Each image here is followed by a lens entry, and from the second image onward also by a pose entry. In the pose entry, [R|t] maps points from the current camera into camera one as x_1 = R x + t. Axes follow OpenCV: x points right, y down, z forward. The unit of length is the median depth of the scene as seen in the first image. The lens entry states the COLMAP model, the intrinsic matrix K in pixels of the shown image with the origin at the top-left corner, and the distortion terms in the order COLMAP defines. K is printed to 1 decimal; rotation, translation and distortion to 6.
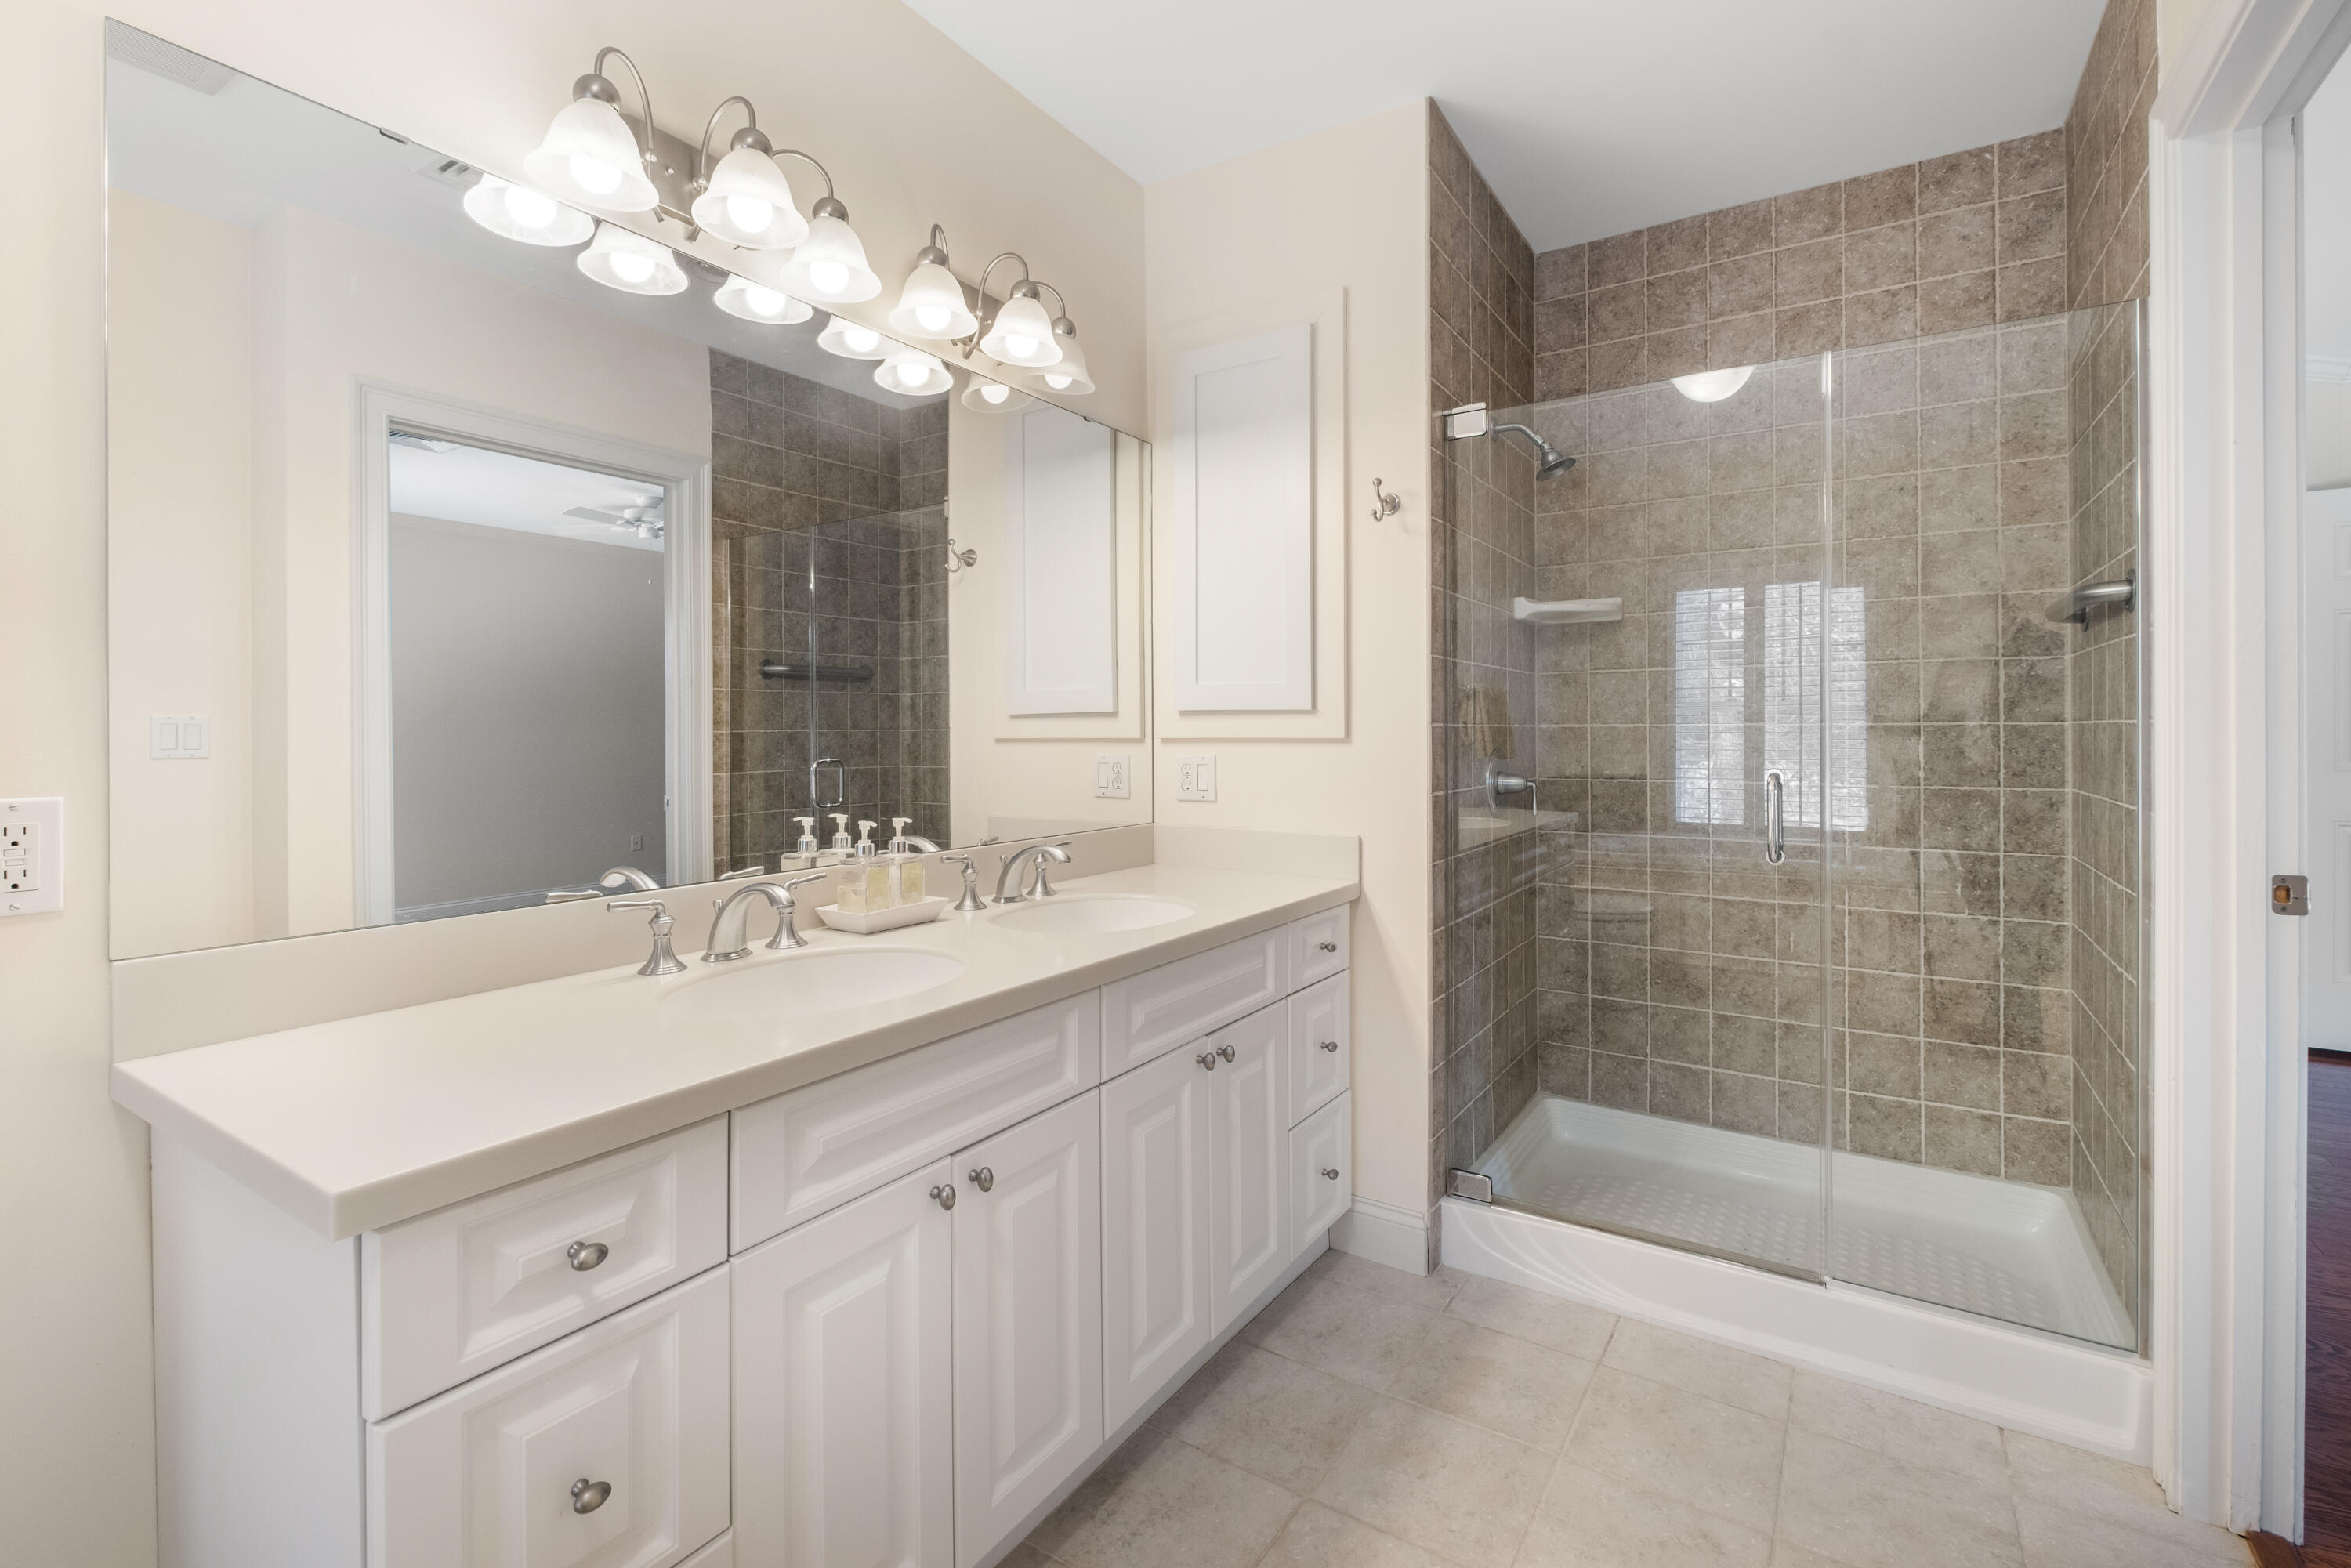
lens RADIAL K [[1038.6, 0, 1203.6], [0, 1038.6, 727.2], [0, 0, 1]] dist [-0.002584, -0.002955]
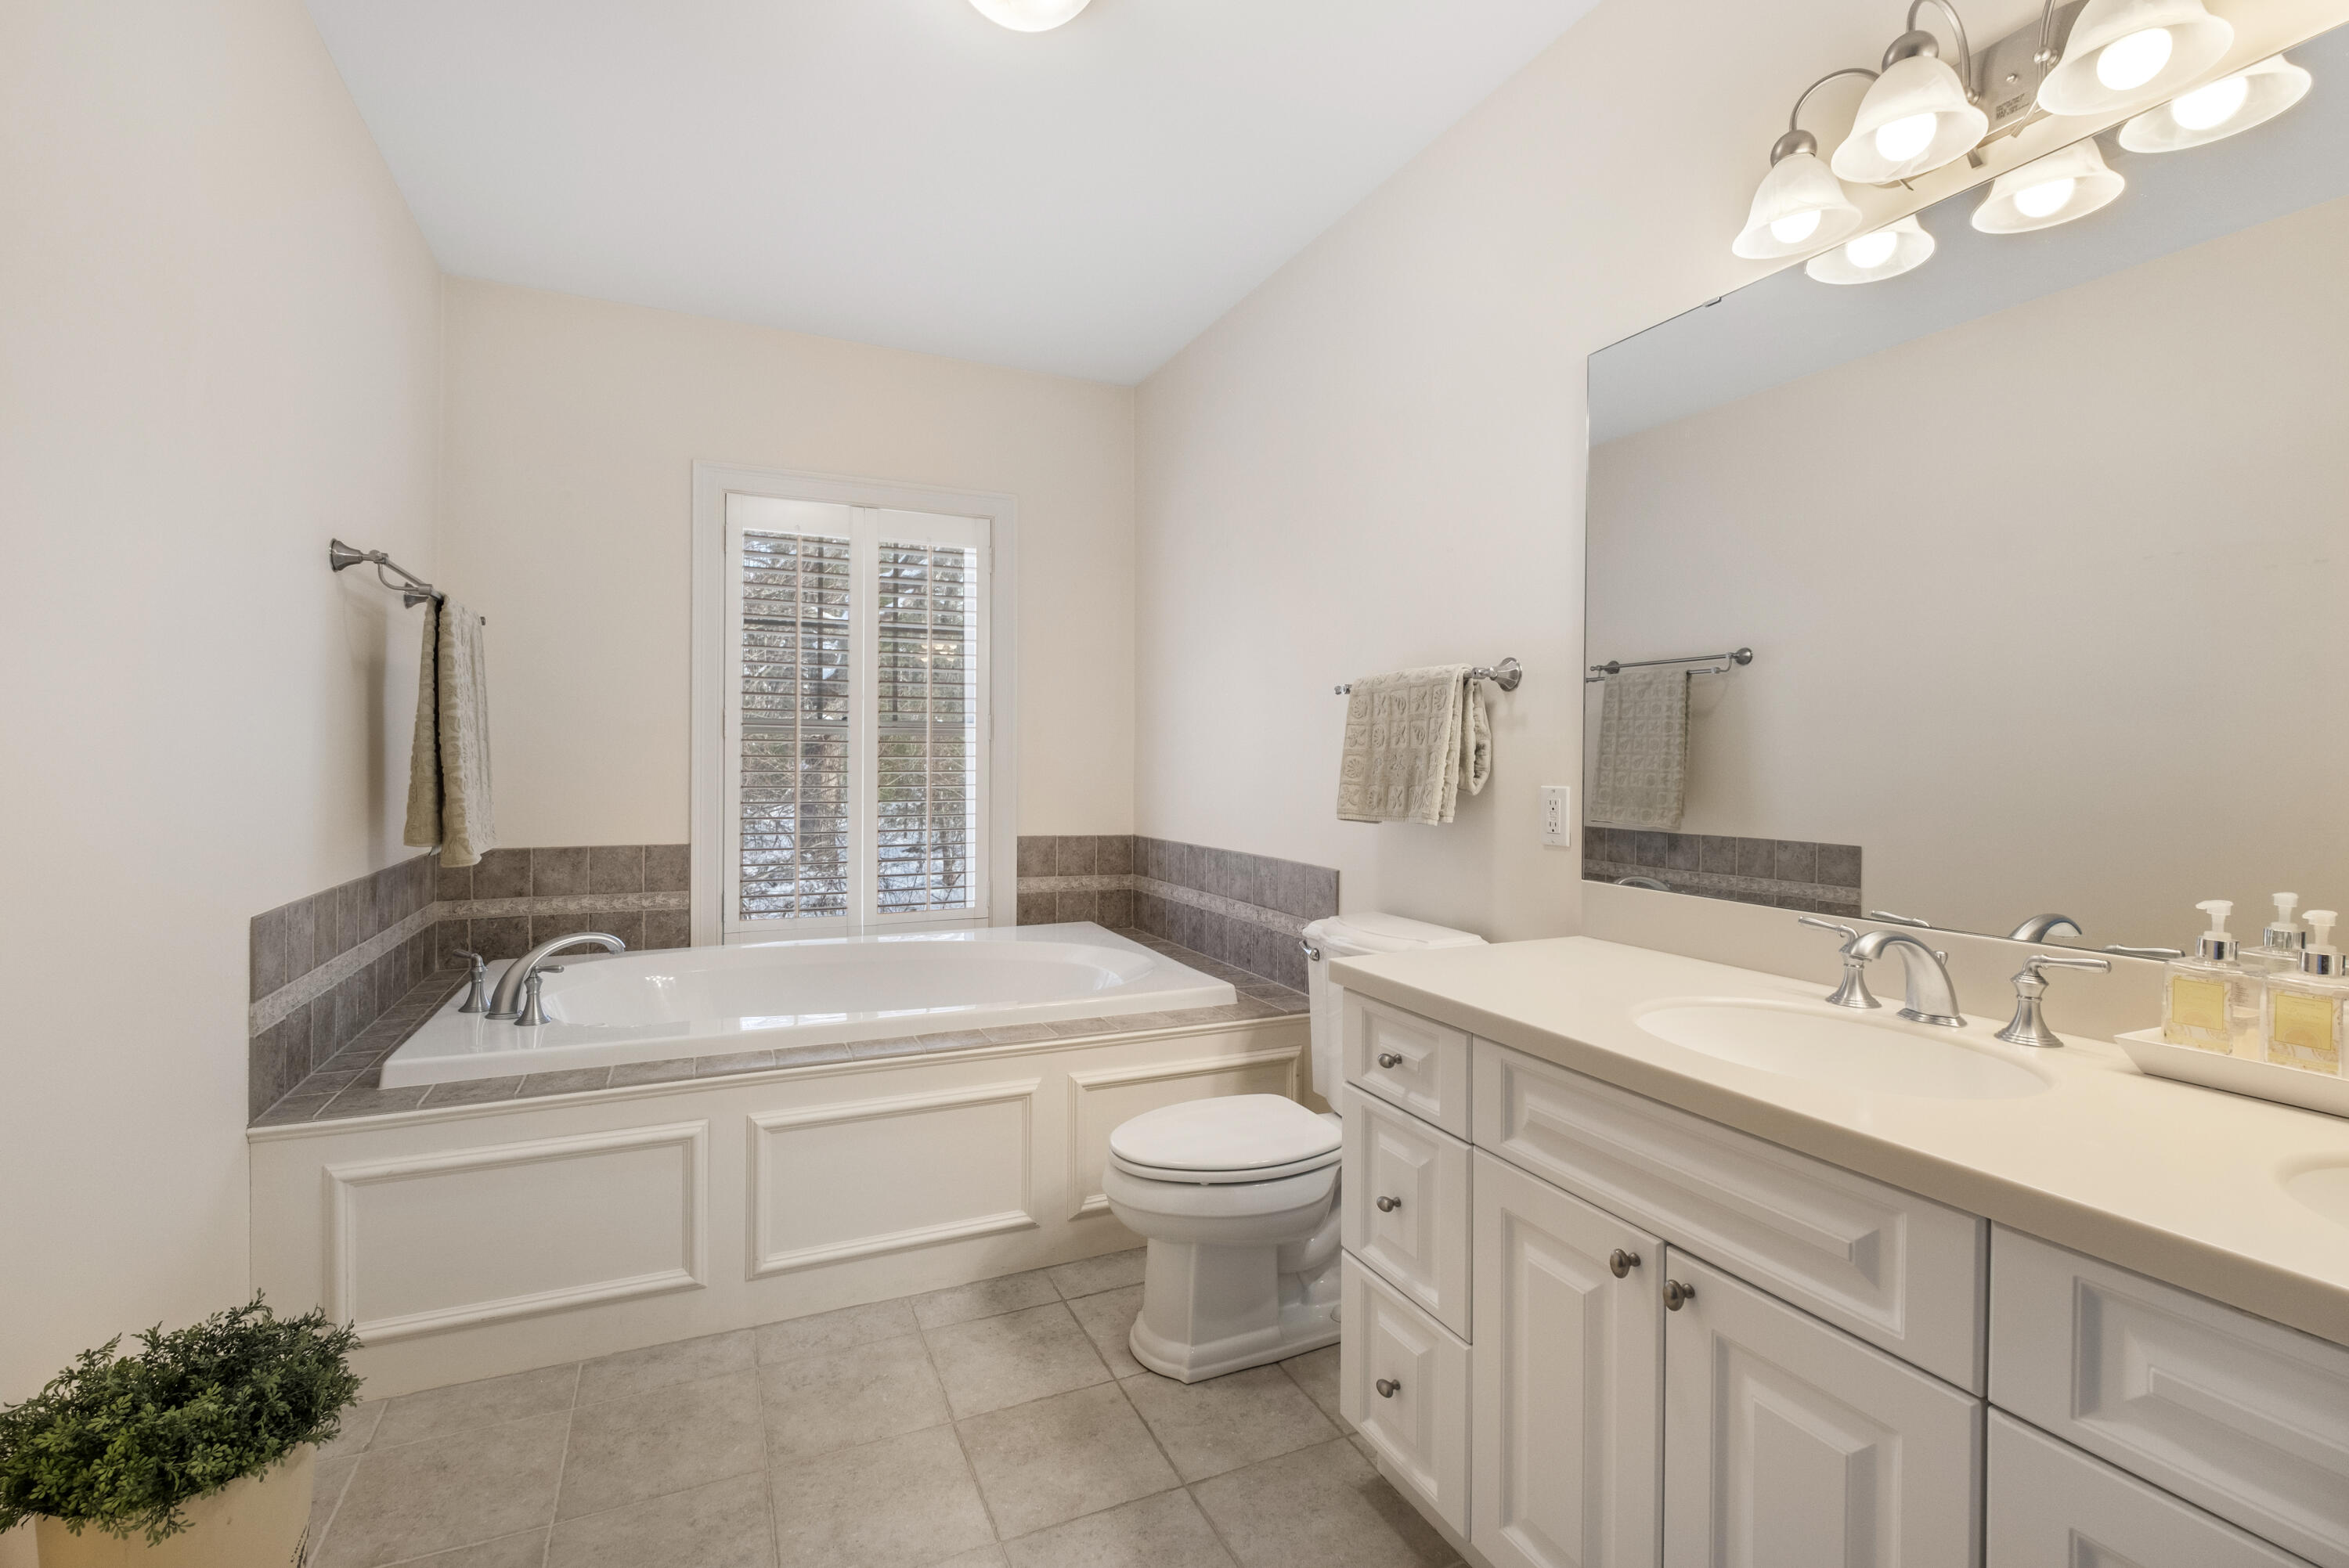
lens RADIAL K [[1037.6, 0, 1173.3], [0, 1037.6, 771.1], [0, 0, 1]] dist [-0.002584, -0.002955]
pose [[-0.538727, 0.007111, -0.842450, 0.610066], [-0.008331, 0.999871, 0.013768, 0.015315], [0.842439, 0.014436, -0.538598, 0.983951]]
